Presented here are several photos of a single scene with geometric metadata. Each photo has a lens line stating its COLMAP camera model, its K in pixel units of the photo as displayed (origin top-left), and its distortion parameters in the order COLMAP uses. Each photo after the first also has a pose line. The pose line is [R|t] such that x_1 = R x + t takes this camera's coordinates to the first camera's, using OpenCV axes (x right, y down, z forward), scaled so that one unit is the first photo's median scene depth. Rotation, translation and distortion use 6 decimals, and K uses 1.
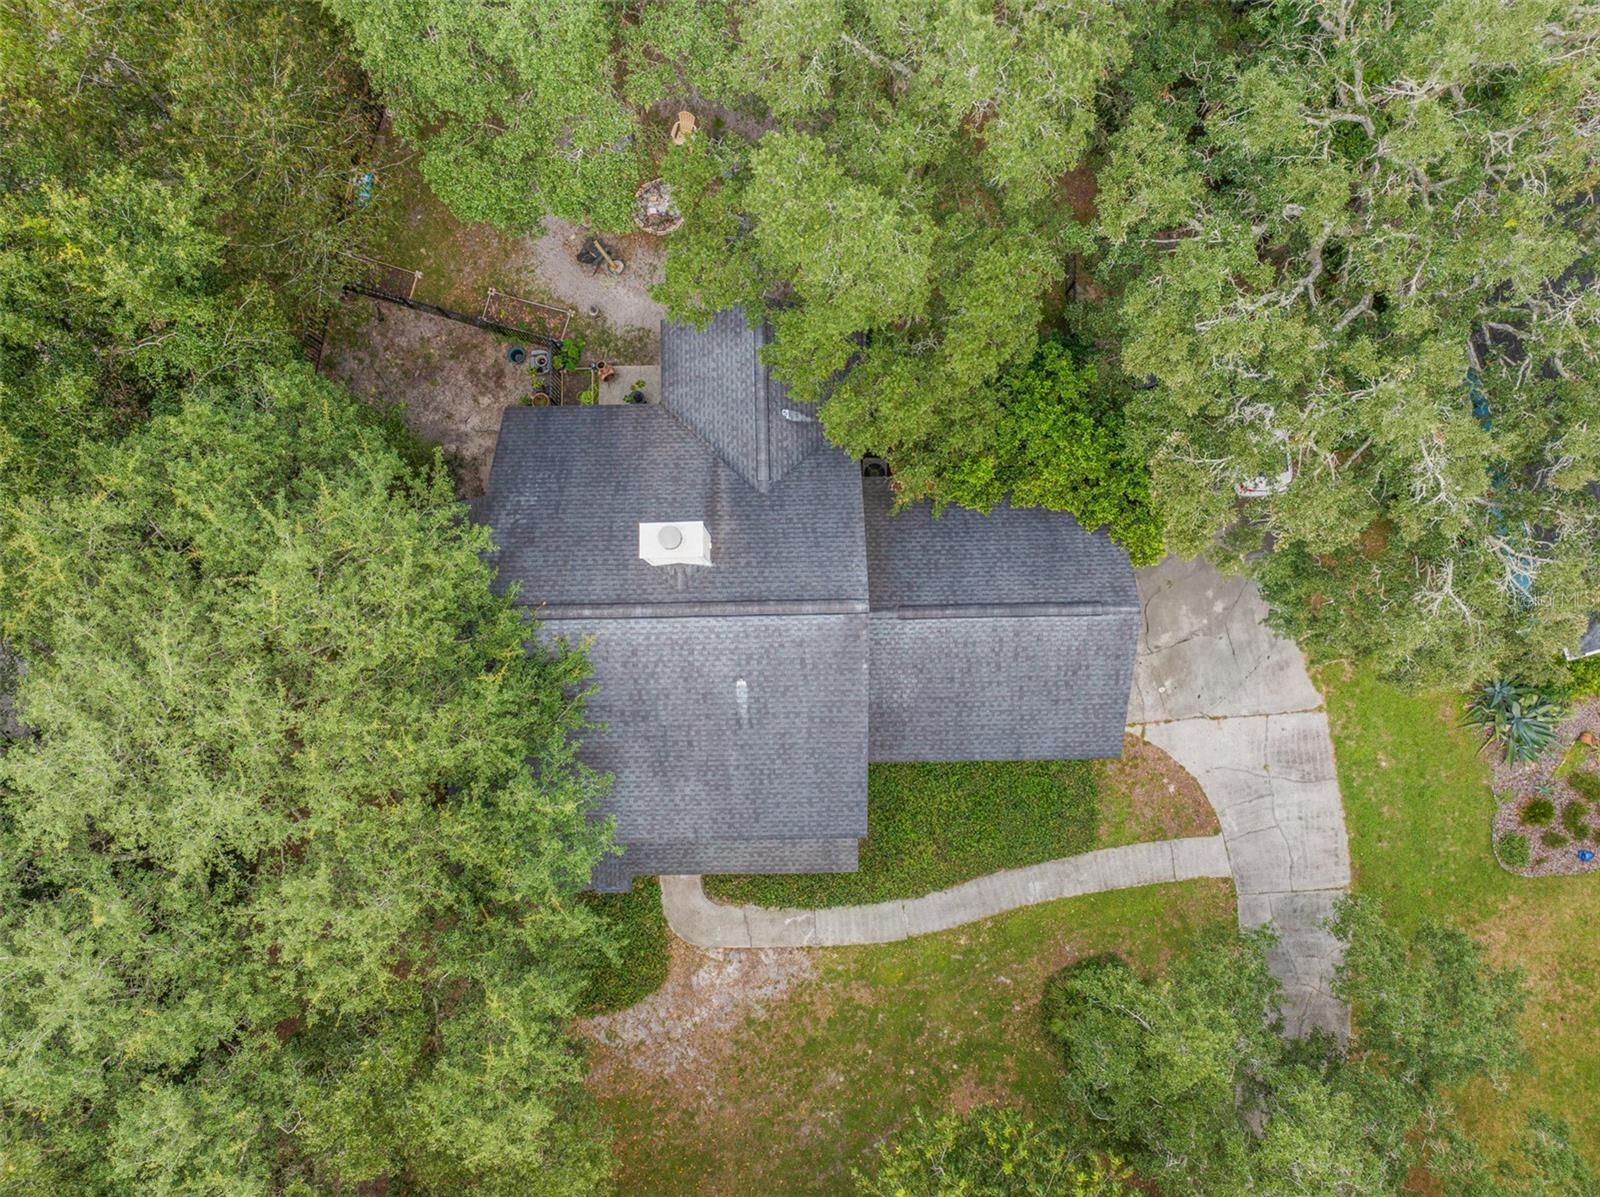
lens RADIAL K [[1110.2, 0, 799.5], [0, 1110.2, 594.3], [0, 0, 1]] dist [-0.035023, -0.006487]
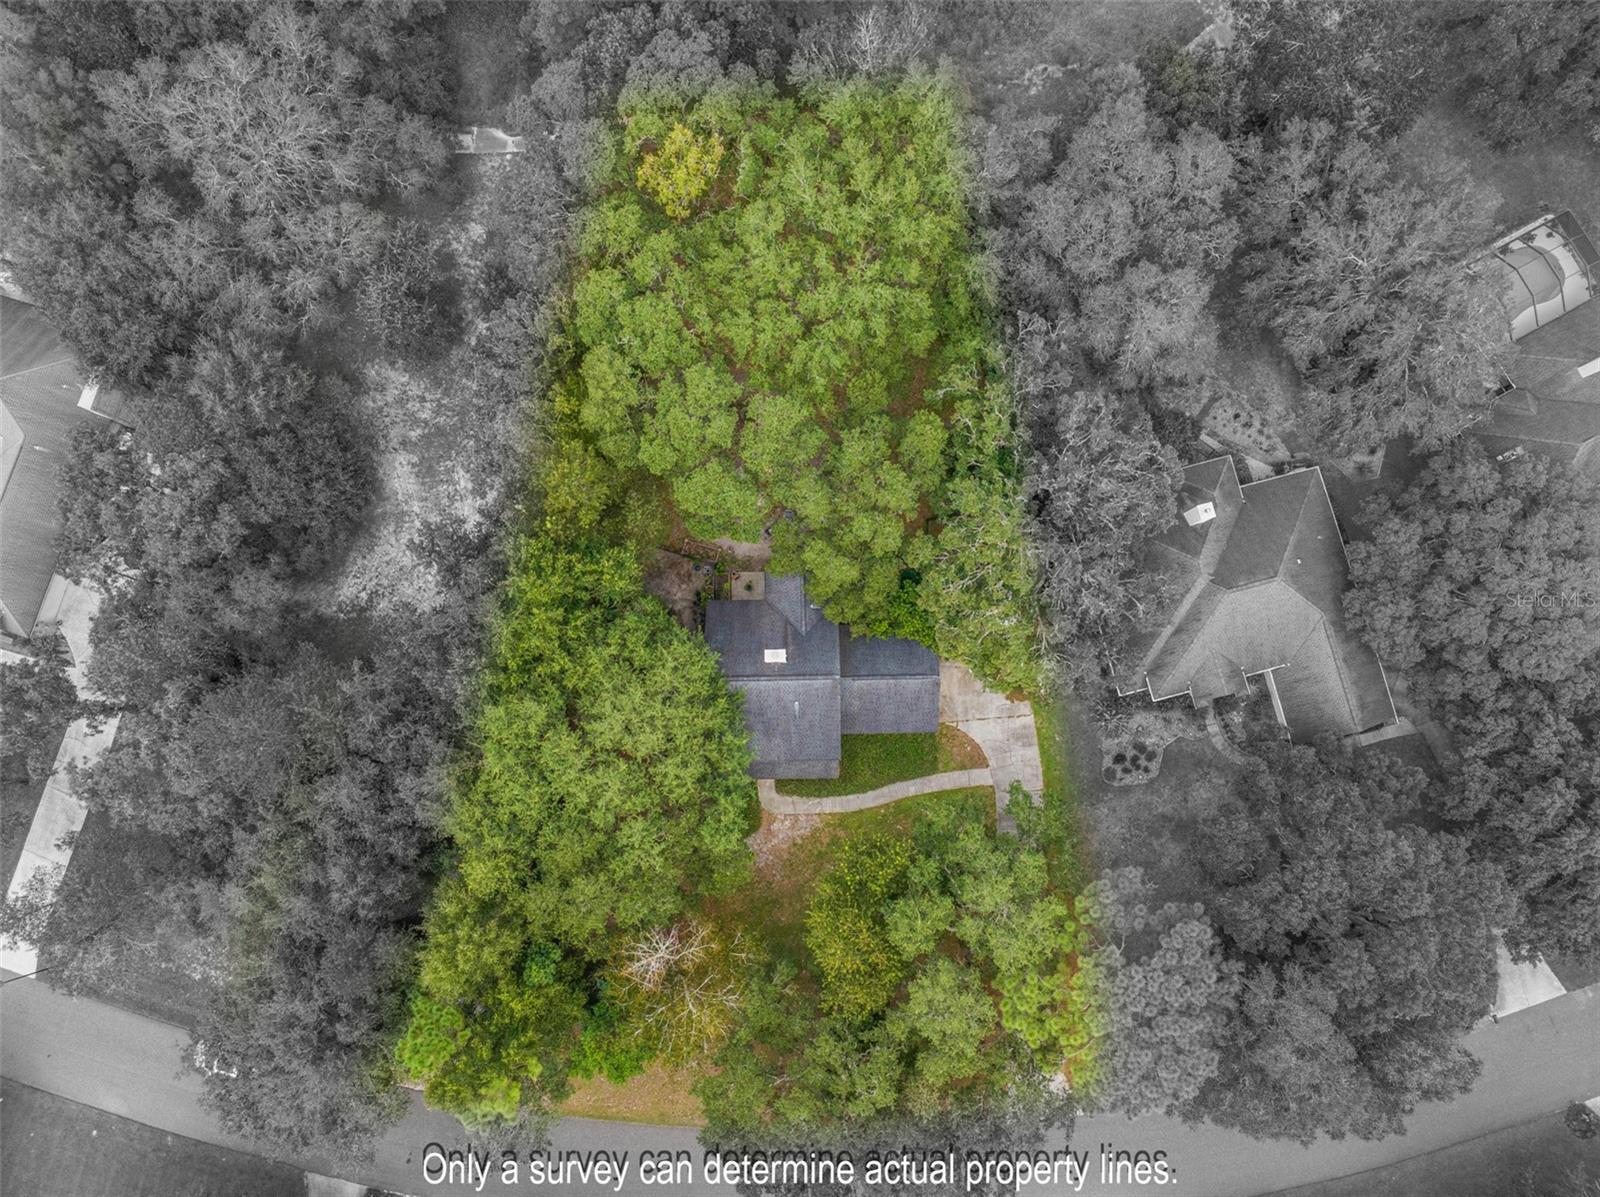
lens RADIAL K [[1110.2, 0, 796.0], [0, 1110.2, 592.1], [0, 0, 1]] dist [-0.035023, -0.006487]
pose [[0.999992, 0.001732, -0.003629, -0.036031], [-0.001851, 0.999453, -0.033026, -0.092423], [0.003570, 0.033032, 0.999448, -1.549834]]
